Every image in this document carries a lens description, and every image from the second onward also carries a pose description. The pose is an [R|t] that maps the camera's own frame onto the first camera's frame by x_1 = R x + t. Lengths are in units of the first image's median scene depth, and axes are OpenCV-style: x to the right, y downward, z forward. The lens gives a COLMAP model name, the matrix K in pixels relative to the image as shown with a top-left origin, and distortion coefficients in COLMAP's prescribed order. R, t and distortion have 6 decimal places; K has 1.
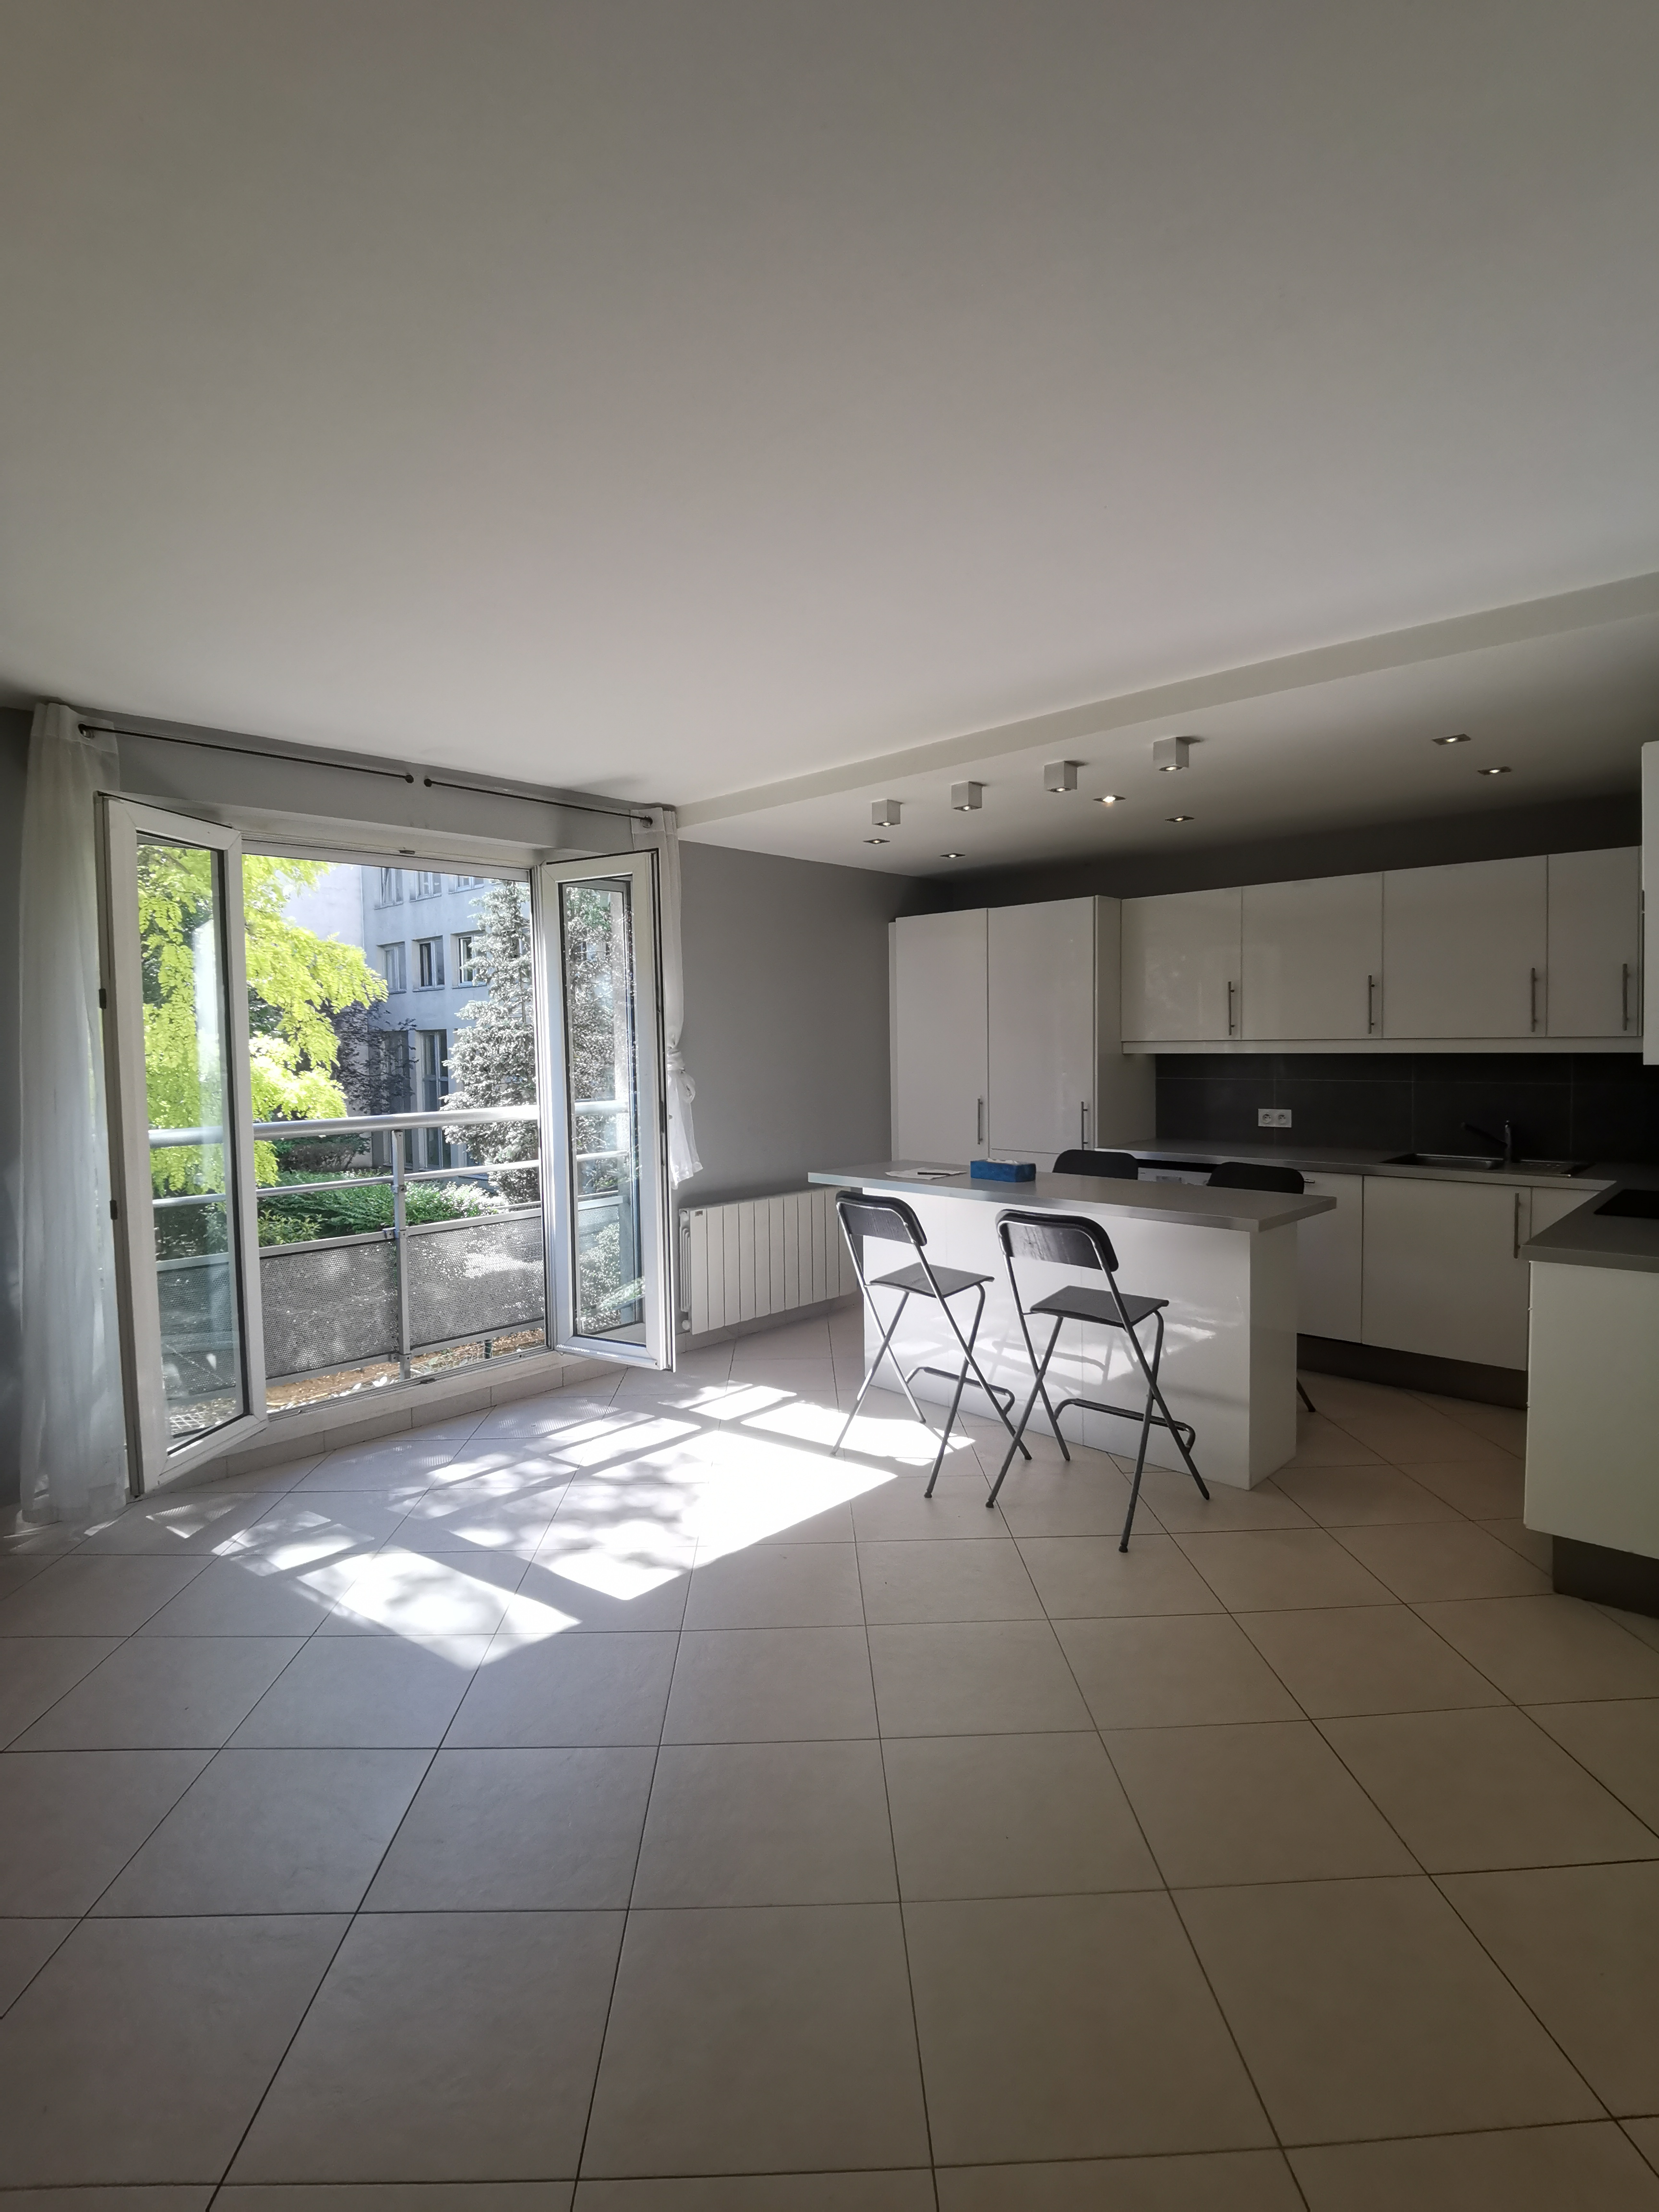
lens RADIAL K [[1110.5, 0, 829.6], [0, 1110.5, 1092.3], [0, 0, 1]] dist [0.051581, -0.089070]
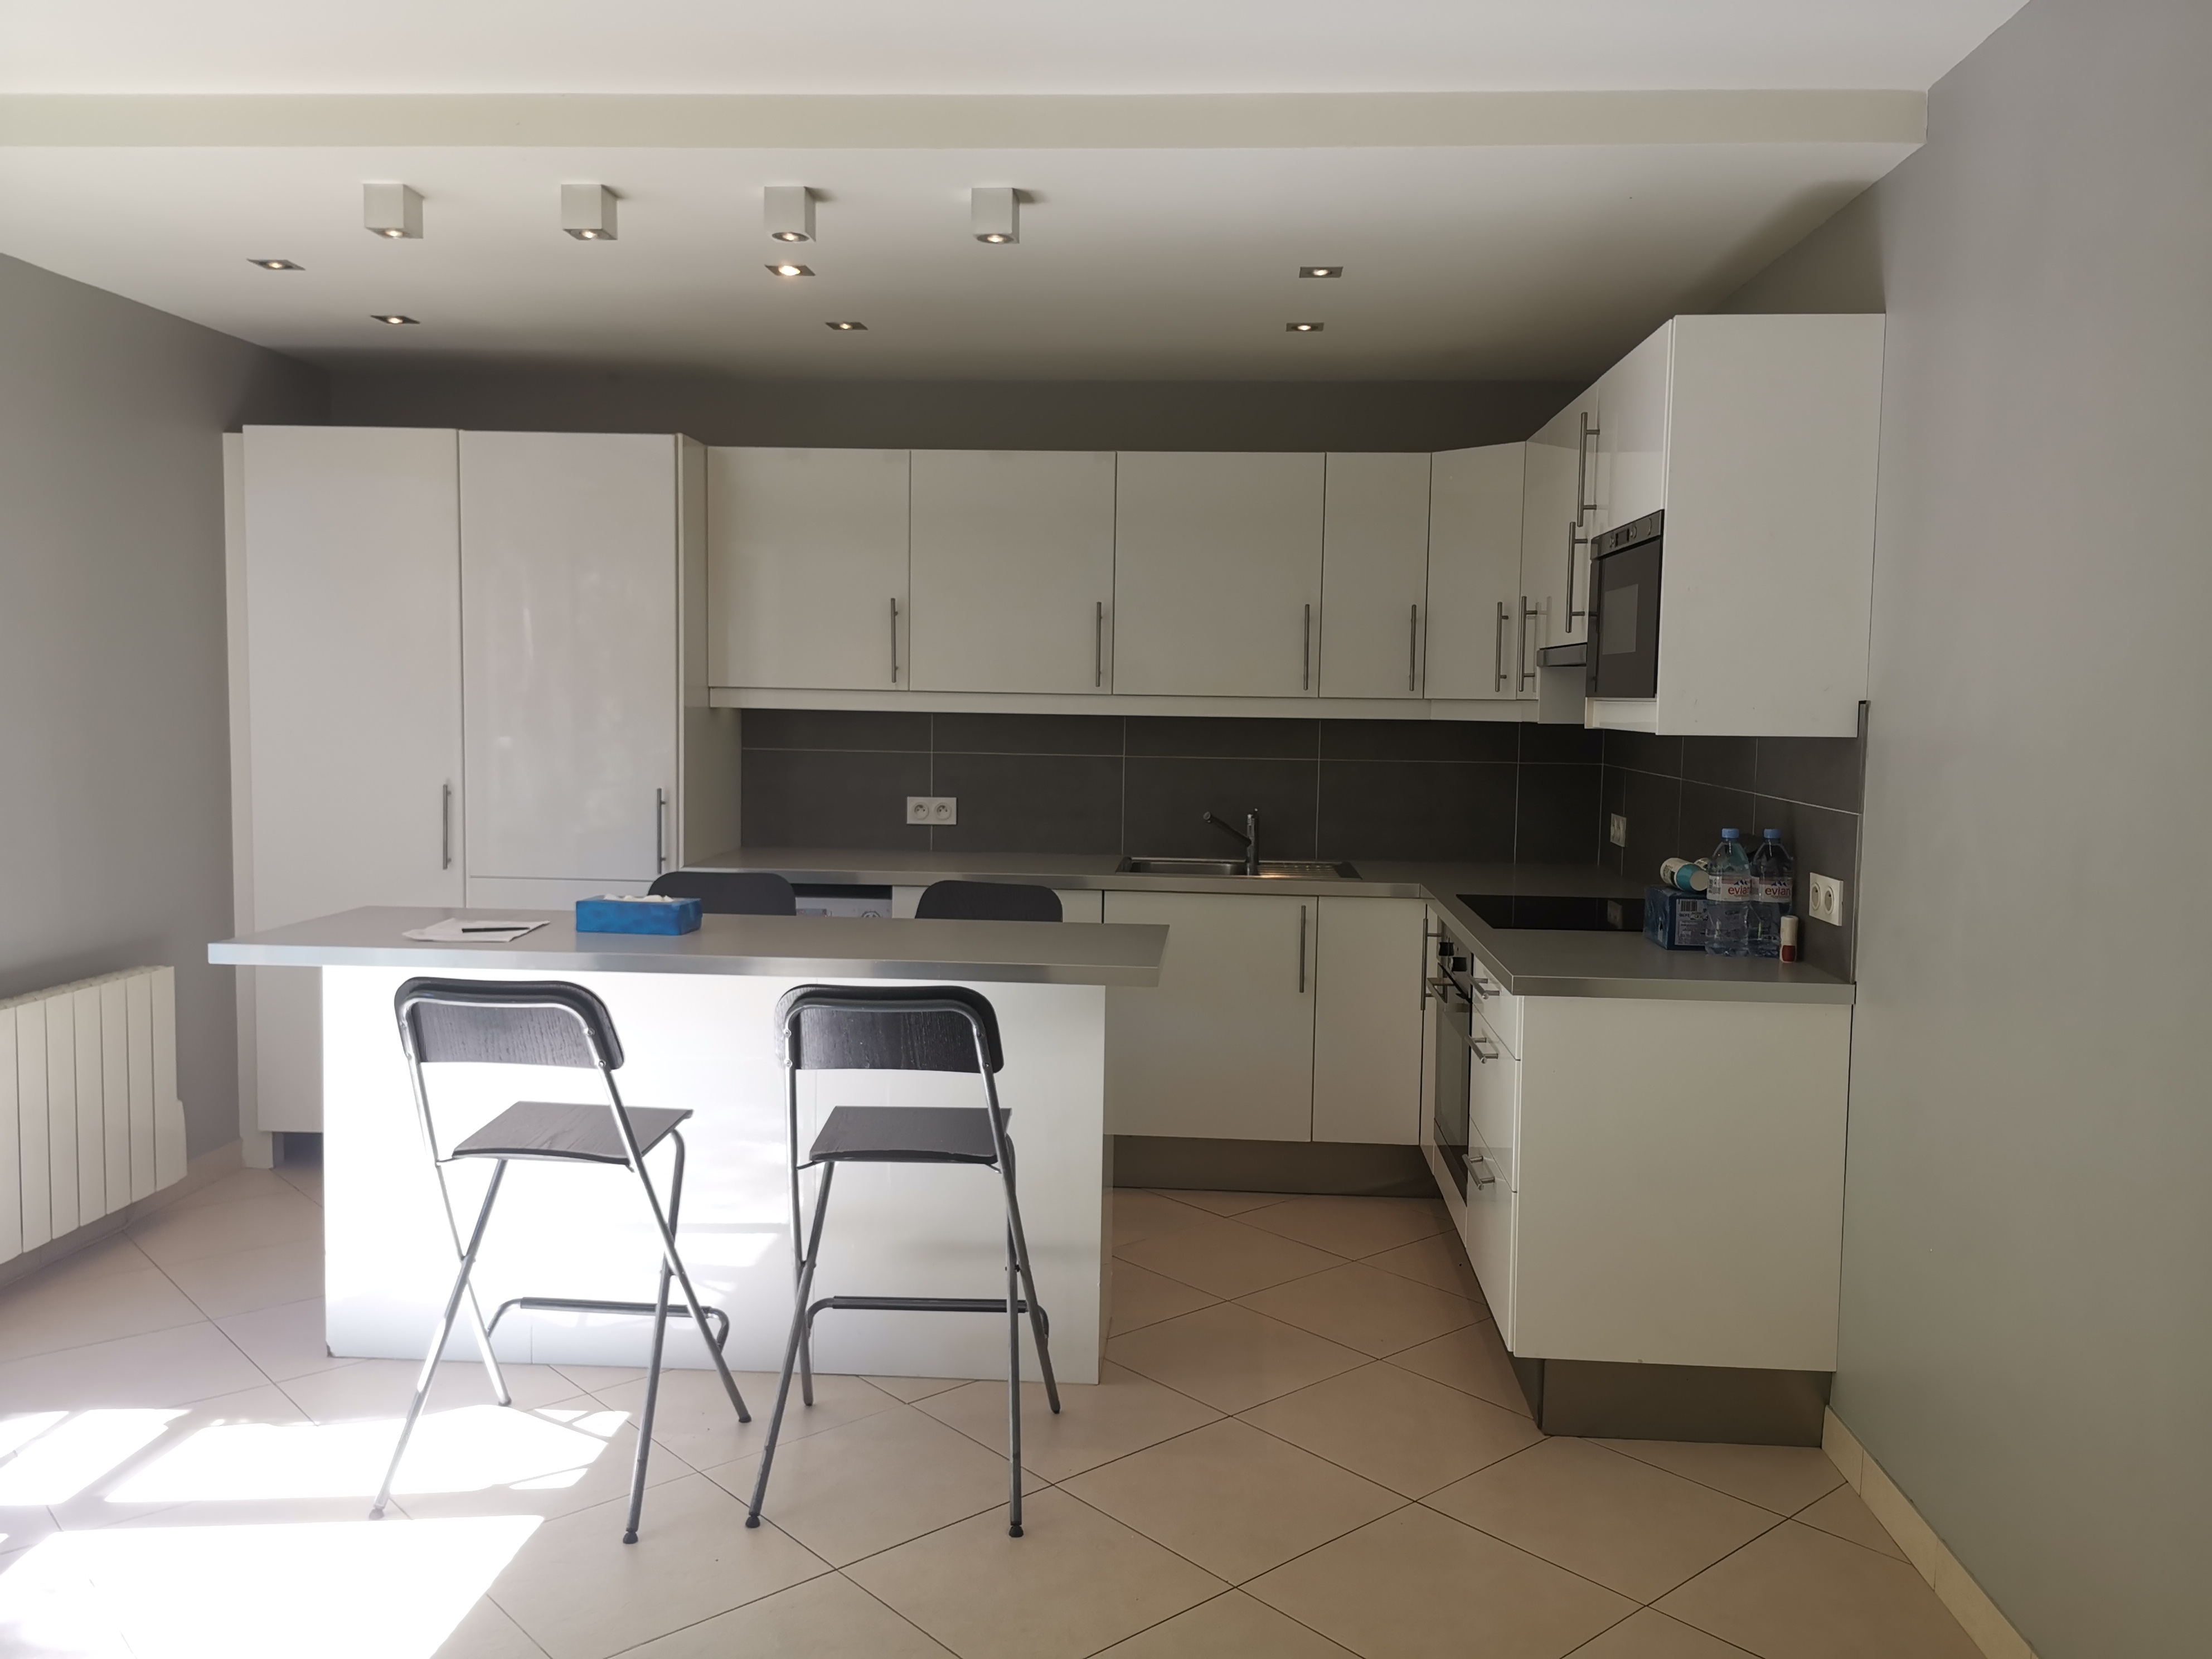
lens RADIAL K [[1745.2, 0, 1108.6], [0, 1745.2, 826.3], [0, 0, 1]] dist [0.011556, 0.004199]
pose [[0.760321, -0.023249, 0.649132, -0.222508], [0.002302, 0.999449, 0.033100, -0.001469], [-0.649544, -0.023672, 0.759956, 0.193466]]
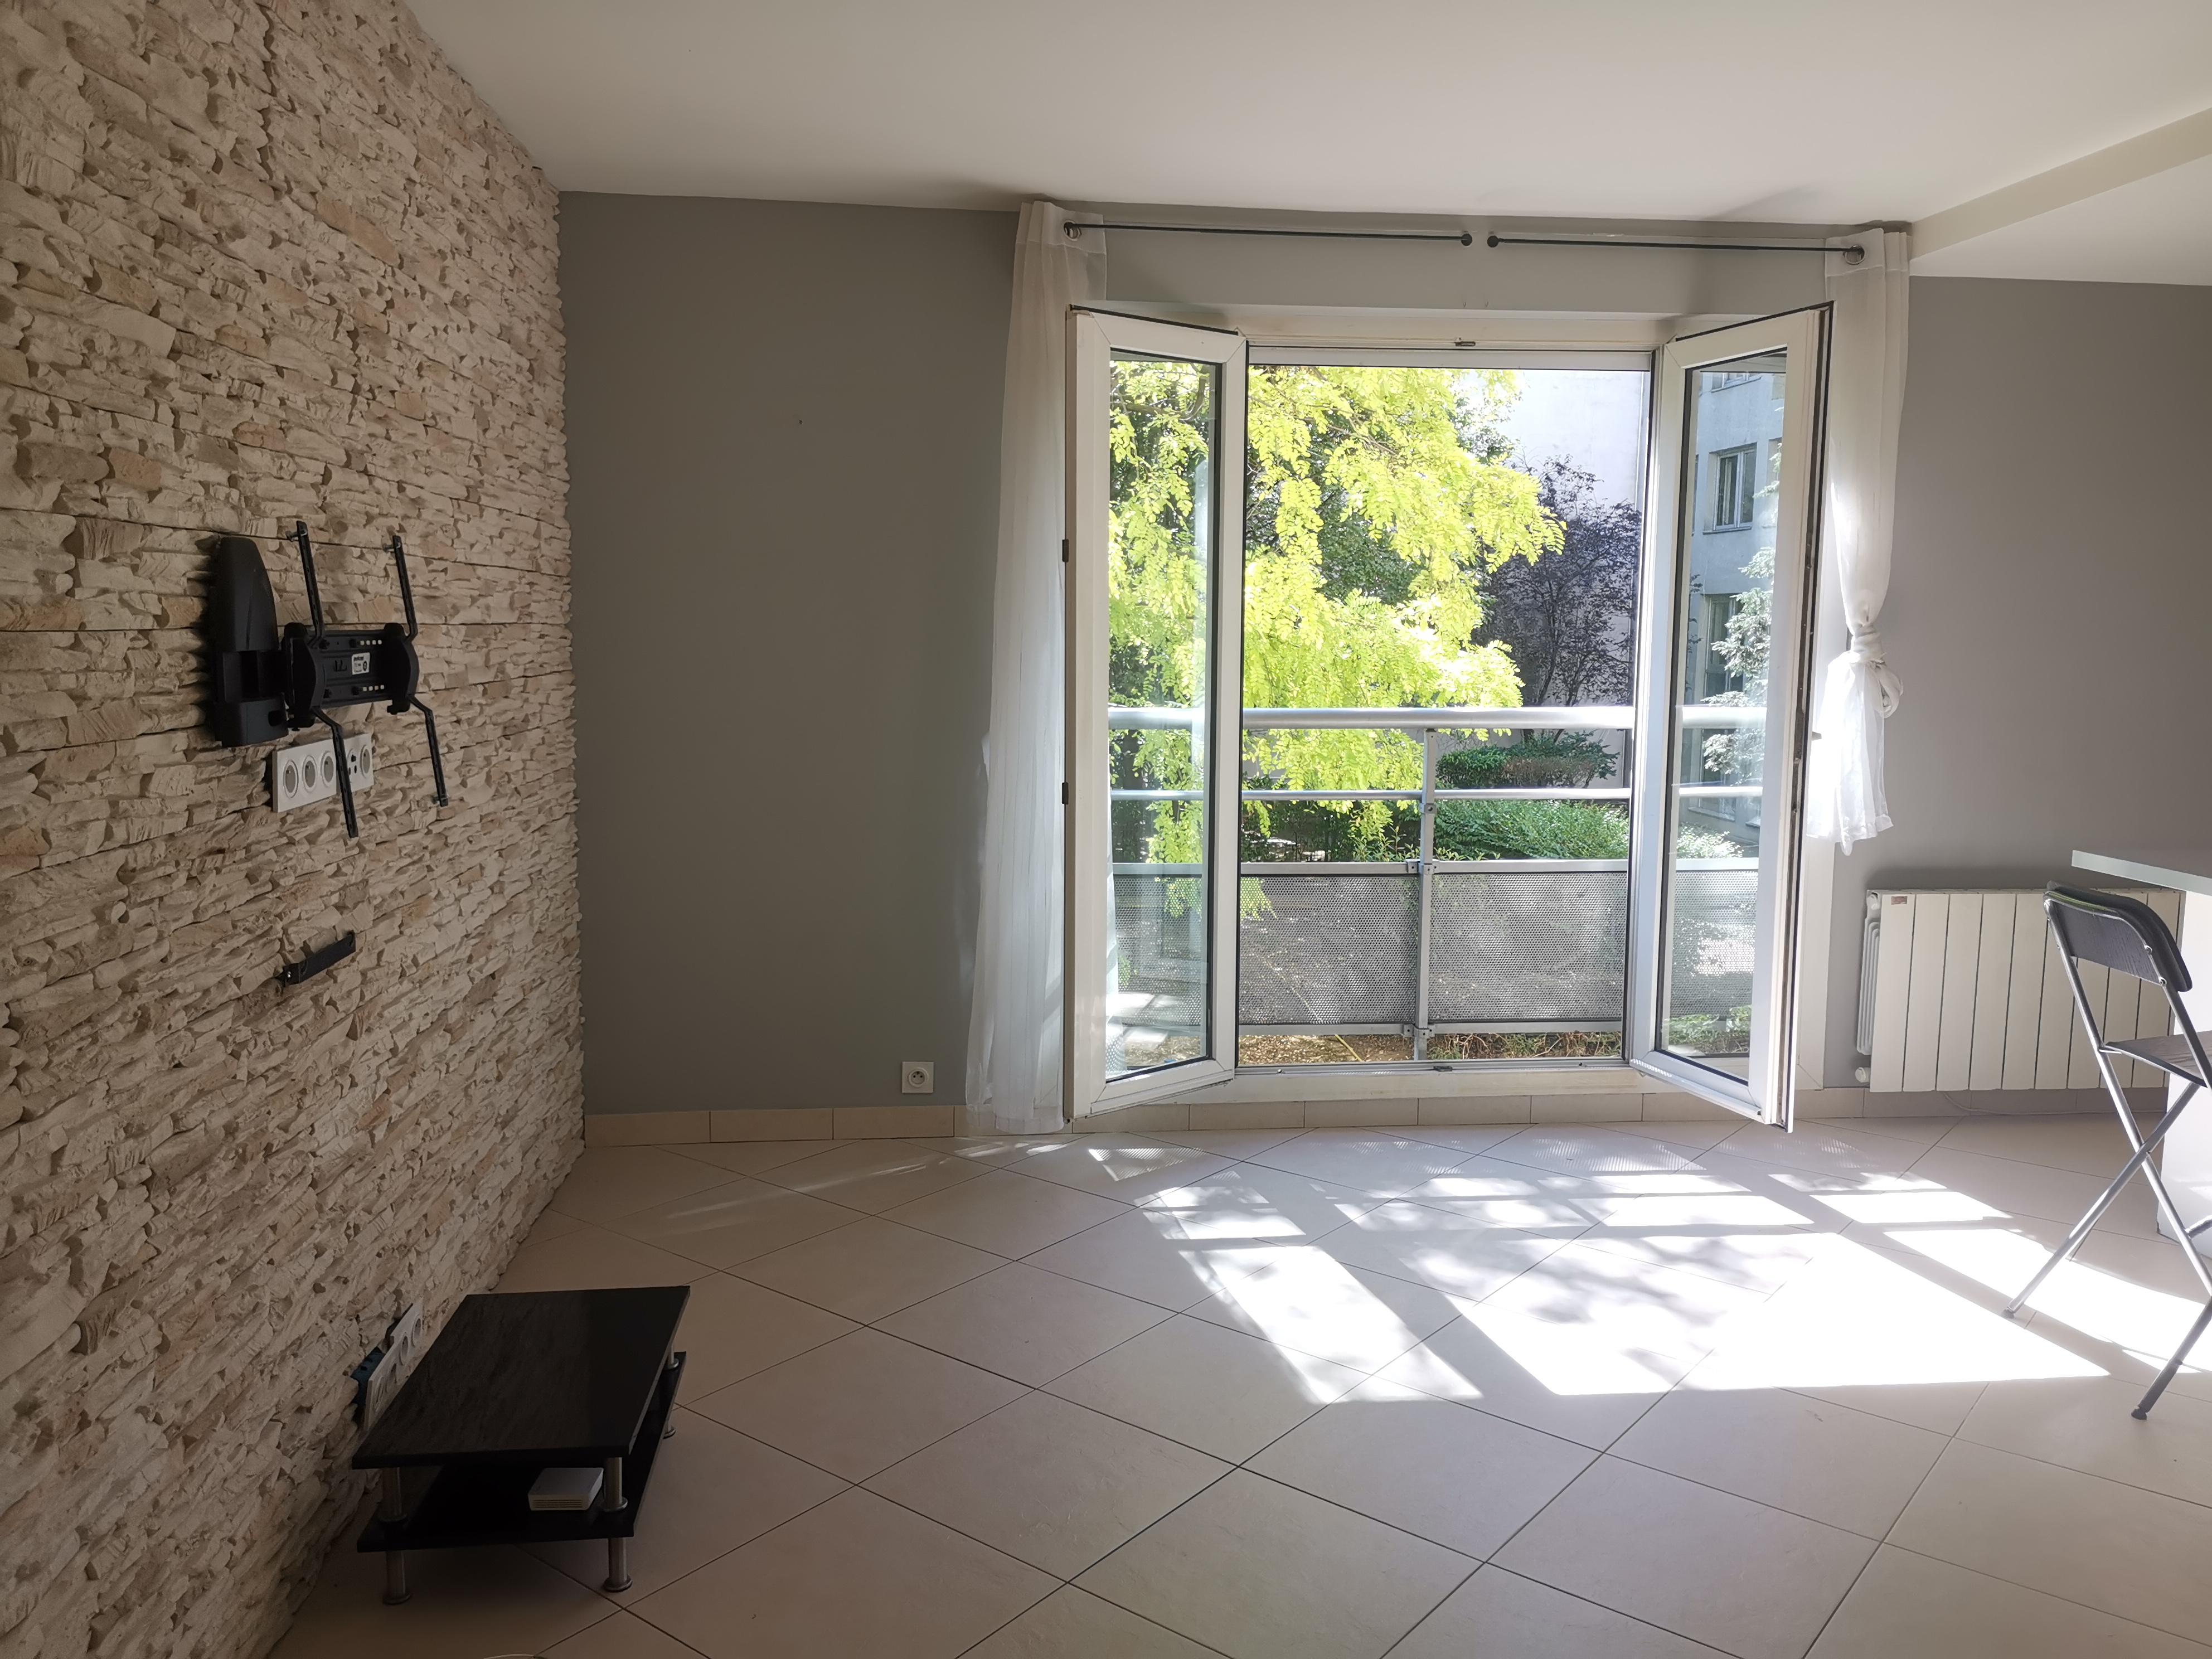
lens RADIAL K [[1732.4, 0, 1113.3], [0, 1732.4, 829.5], [0, 0, 1]] dist [0.075482, 0.001151]
pose [[0.778117, 0.102889, -0.619635, 0.175763], [-0.053869, 0.993789, 0.097369, -0.001031], [0.625804, -0.042385, 0.778827, -0.030957]]
